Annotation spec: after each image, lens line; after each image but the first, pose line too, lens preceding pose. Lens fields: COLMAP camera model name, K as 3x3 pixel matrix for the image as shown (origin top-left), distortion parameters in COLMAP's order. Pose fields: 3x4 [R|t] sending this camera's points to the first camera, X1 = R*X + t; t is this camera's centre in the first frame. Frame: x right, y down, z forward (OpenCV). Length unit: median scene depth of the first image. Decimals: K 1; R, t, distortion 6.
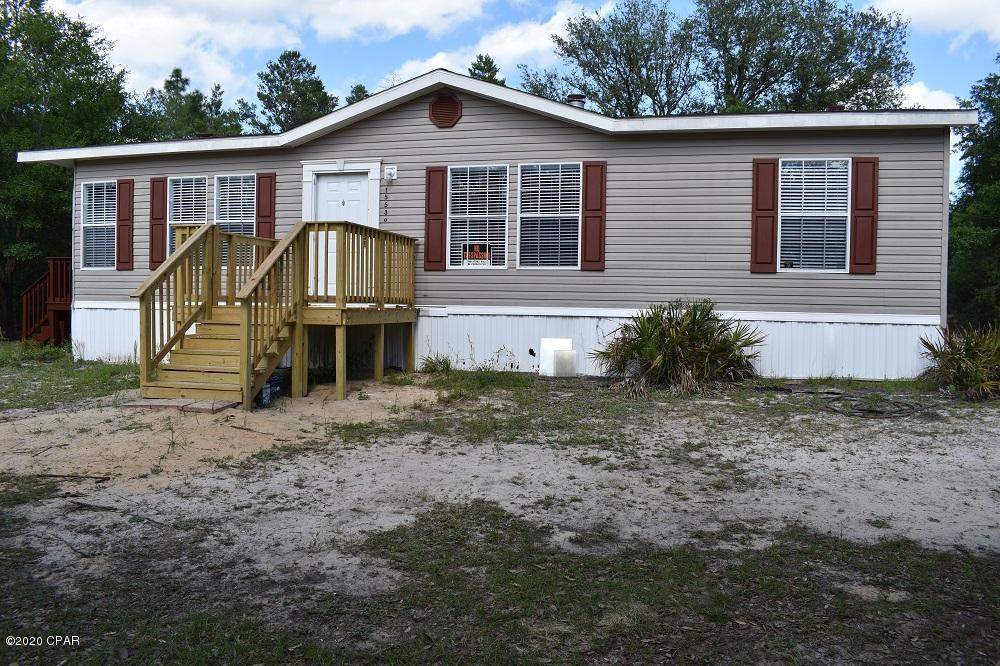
lens RADIAL K [[777.2, 0, 535.5], [0, 777.2, 329.3], [0, 0, 1]] dist [-0.103491, 0.024750]
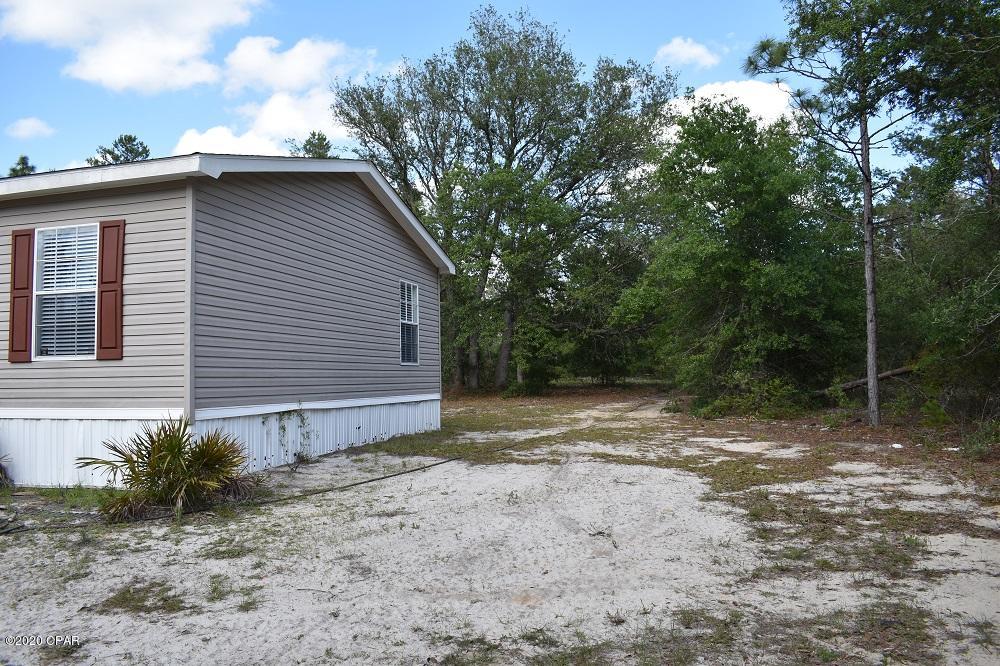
lens RADIAL K [[777.2, 0, 509.8], [0, 777.2, 338.9], [0, 0, 1]] dist [-0.103491, 0.024750]
pose [[0.999329, -0.035395, 0.009465, 0.752648], [0.036040, 0.996140, -0.080036, -0.011850], [-0.006596, 0.080324, 0.996747, 0.152362]]
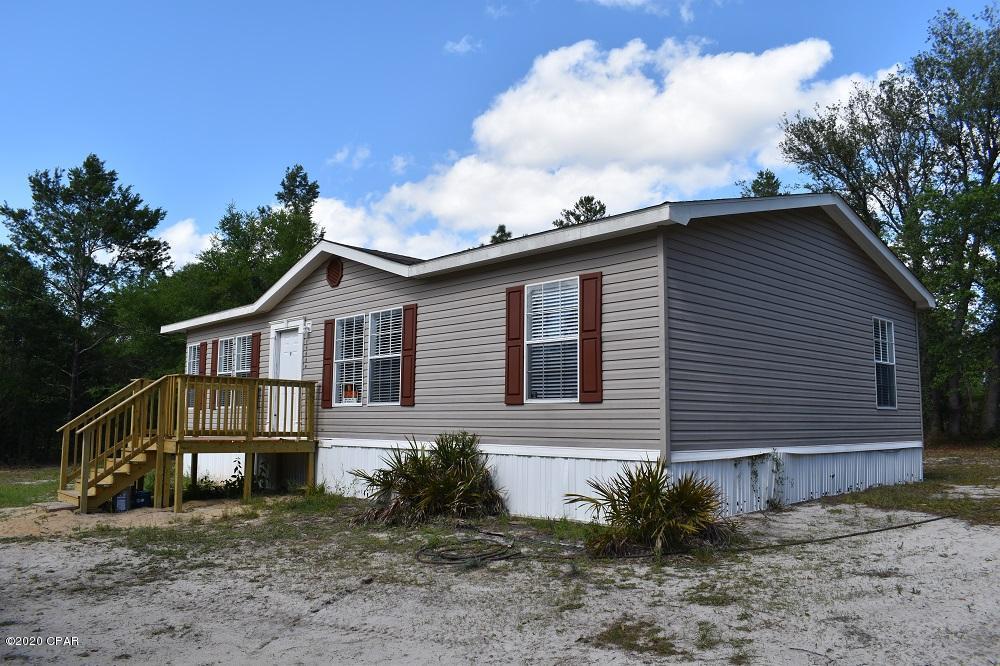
lens RADIAL K [[777.2, 0, 511.0], [0, 777.2, 334.2], [0, 0, 1]] dist [-0.103491, 0.024750]
pose [[0.848179, -0.073489, -0.524587, 0.729439], [-0.006889, 0.988716, -0.149646, -0.013460], [0.529665, 0.130540, 0.838102, 0.158199]]
